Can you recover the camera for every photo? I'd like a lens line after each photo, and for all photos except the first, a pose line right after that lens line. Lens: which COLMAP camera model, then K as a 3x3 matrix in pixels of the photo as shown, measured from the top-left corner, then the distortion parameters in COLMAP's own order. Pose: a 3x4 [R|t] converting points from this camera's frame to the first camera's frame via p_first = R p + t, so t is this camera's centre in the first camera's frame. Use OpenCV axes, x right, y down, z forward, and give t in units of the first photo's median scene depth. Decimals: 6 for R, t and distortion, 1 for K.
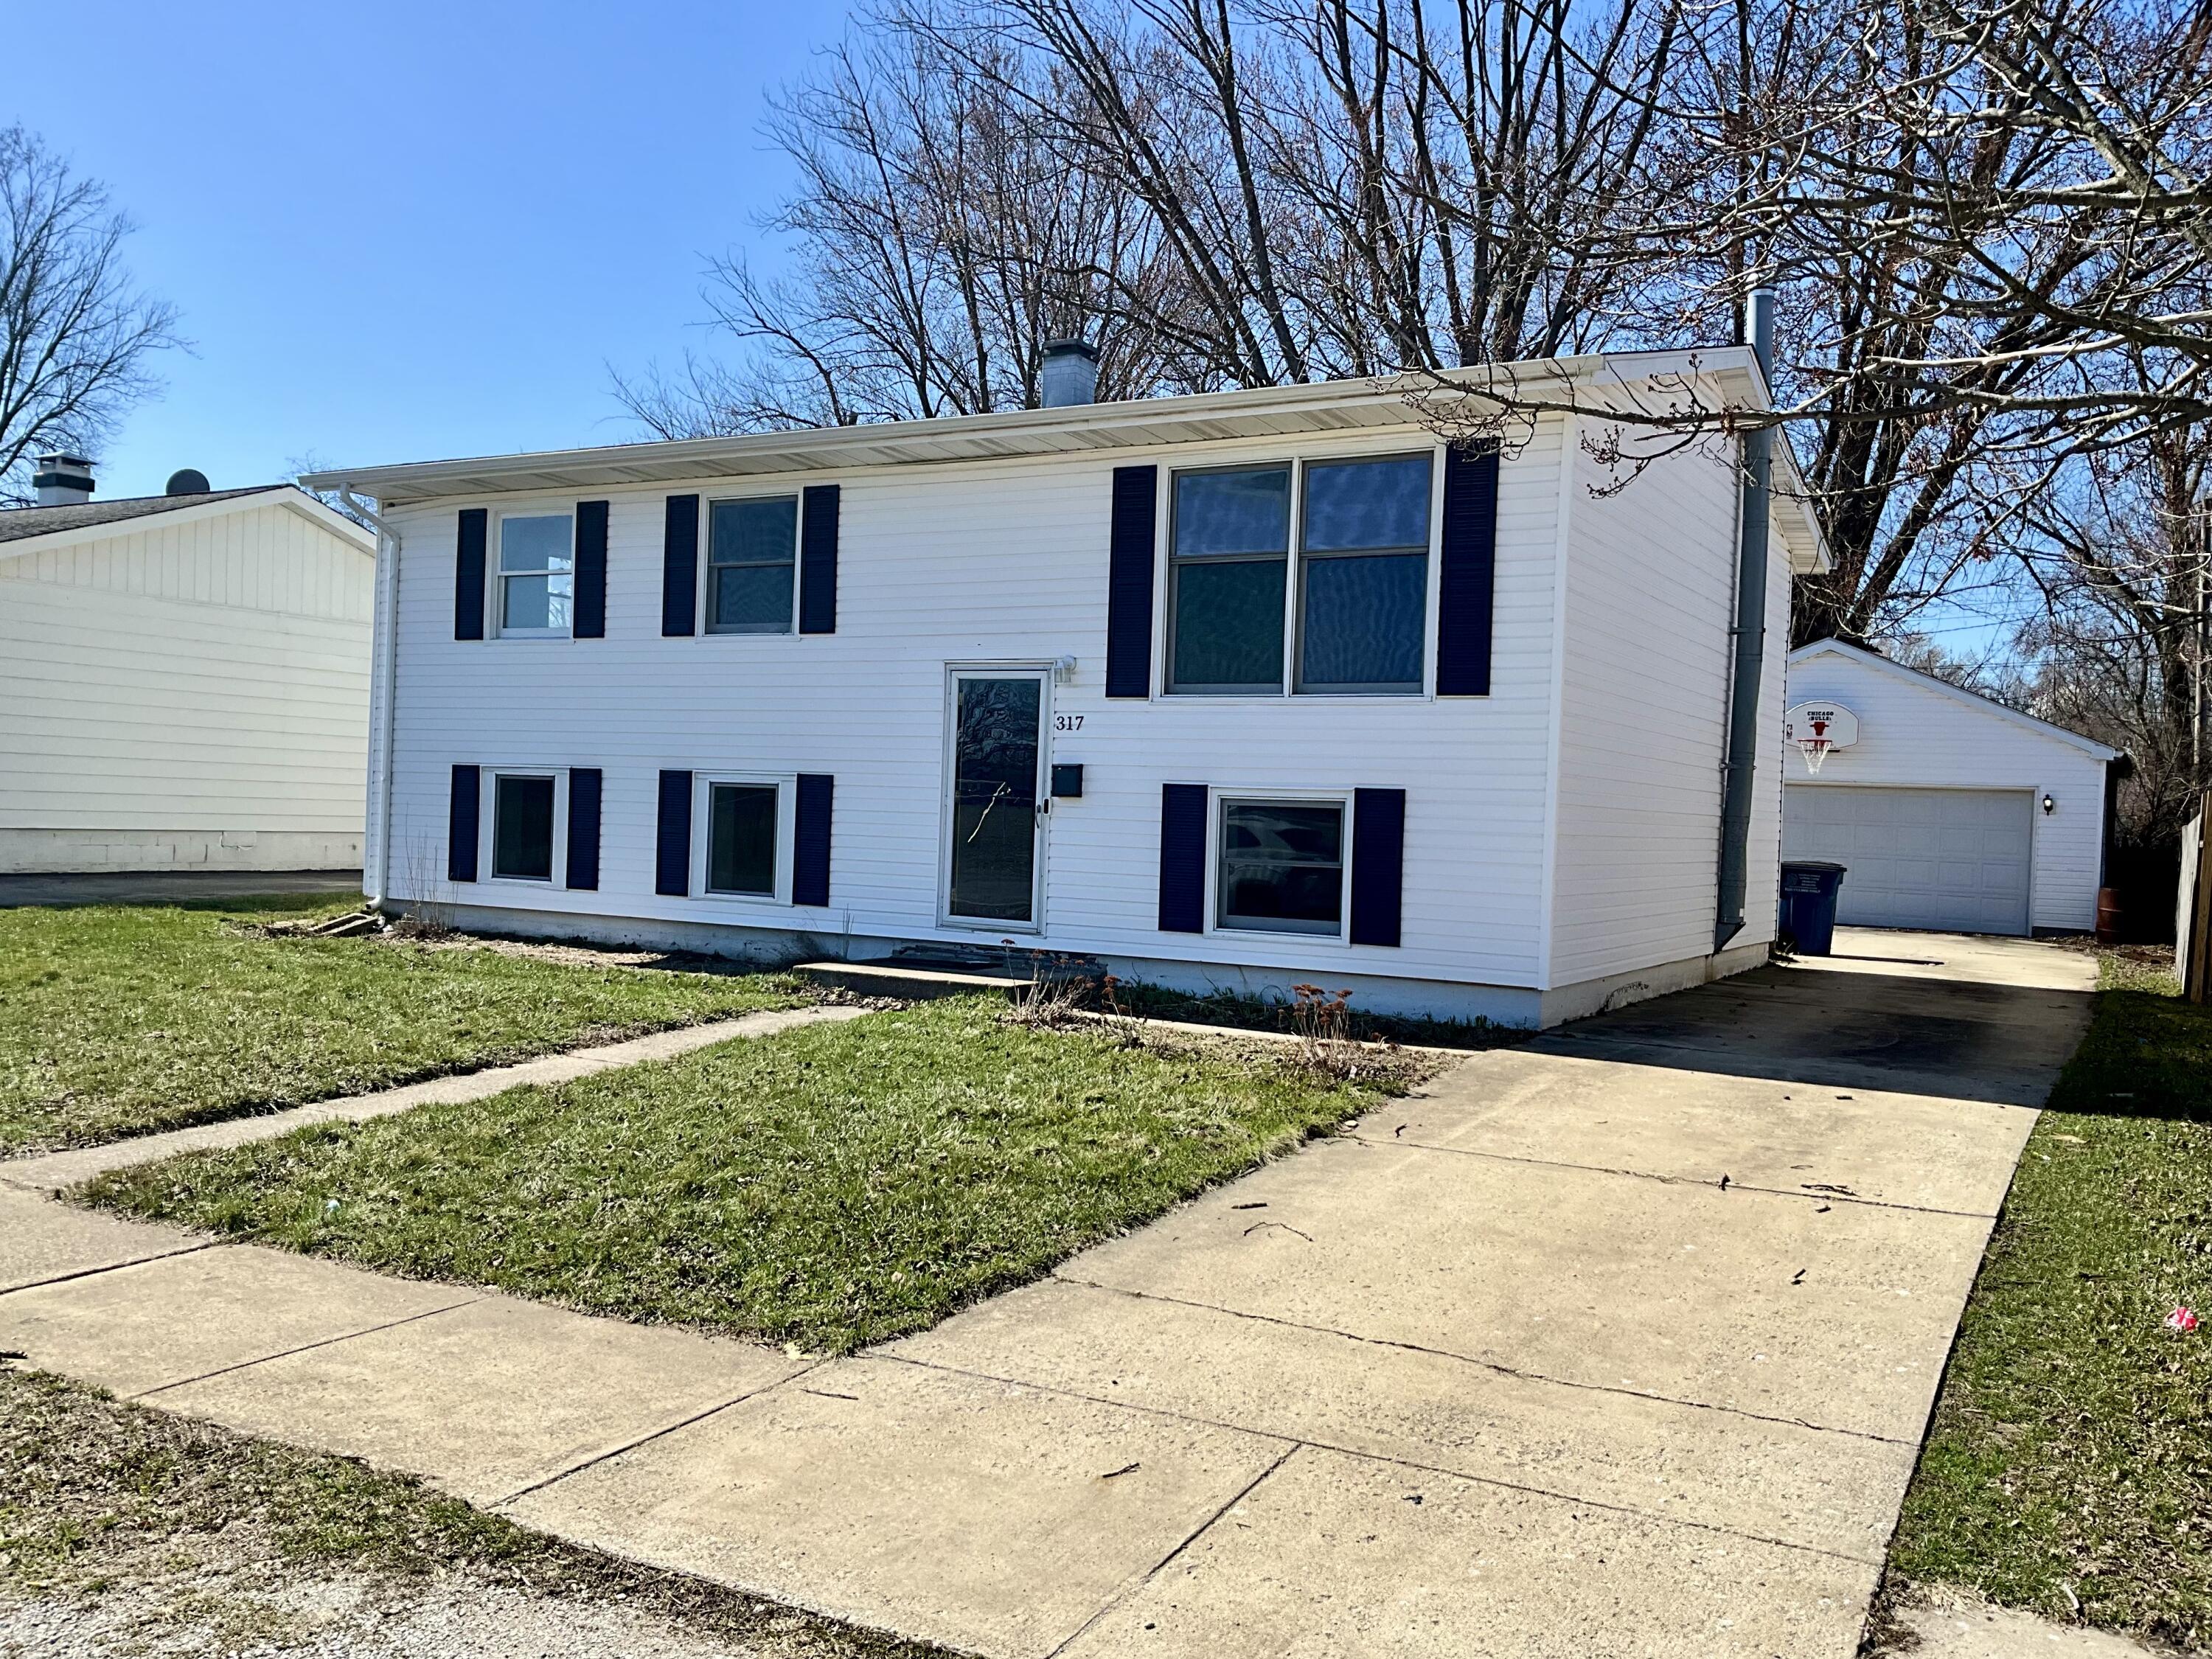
lens RADIAL K [[1828.6, 0, 1101.1], [0, 1828.6, 851.3], [0, 0, 1]] dist [0.045363, 0.001118]
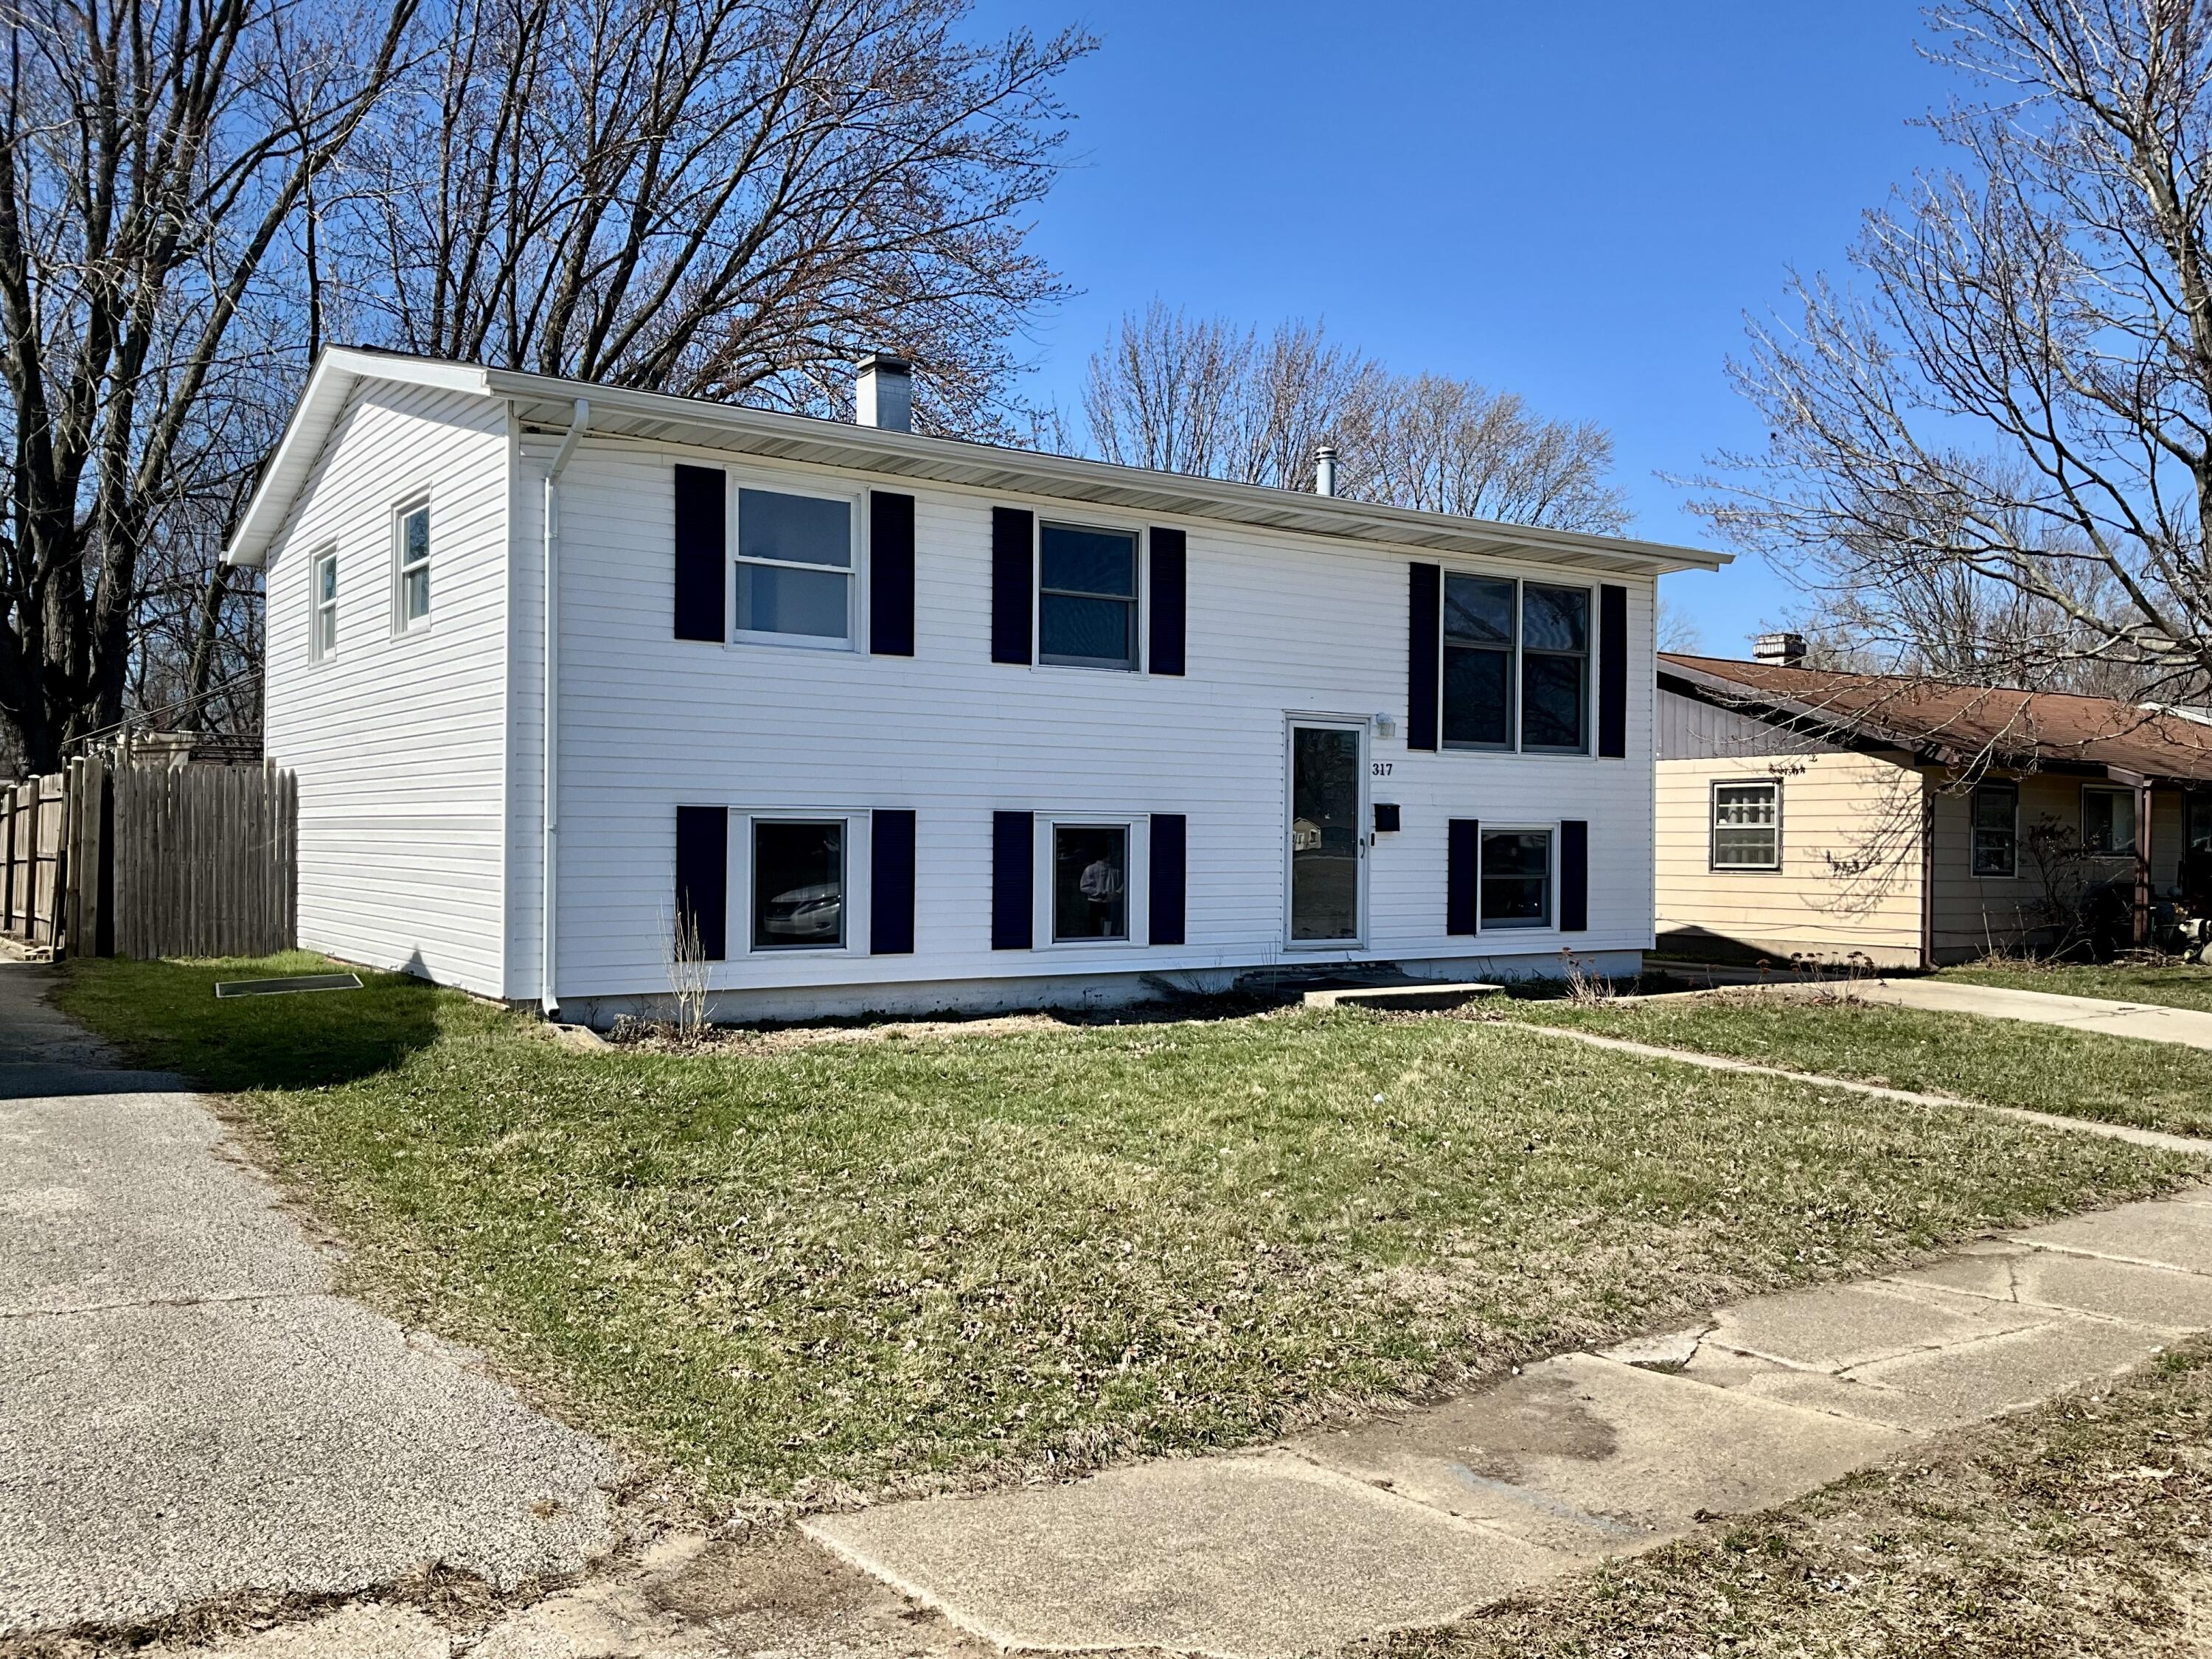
lens RADIAL K [[1828.6, 0, 1103.0], [0, 1828.6, 816.1], [0, 0, 1]] dist [0.045363, 0.001118]
pose [[0.429925, -0.018955, 0.902666, -1.075864], [0.027954, 0.999580, 0.007677, -0.049250], [-0.902432, 0.021933, 0.430274, 0.596617]]
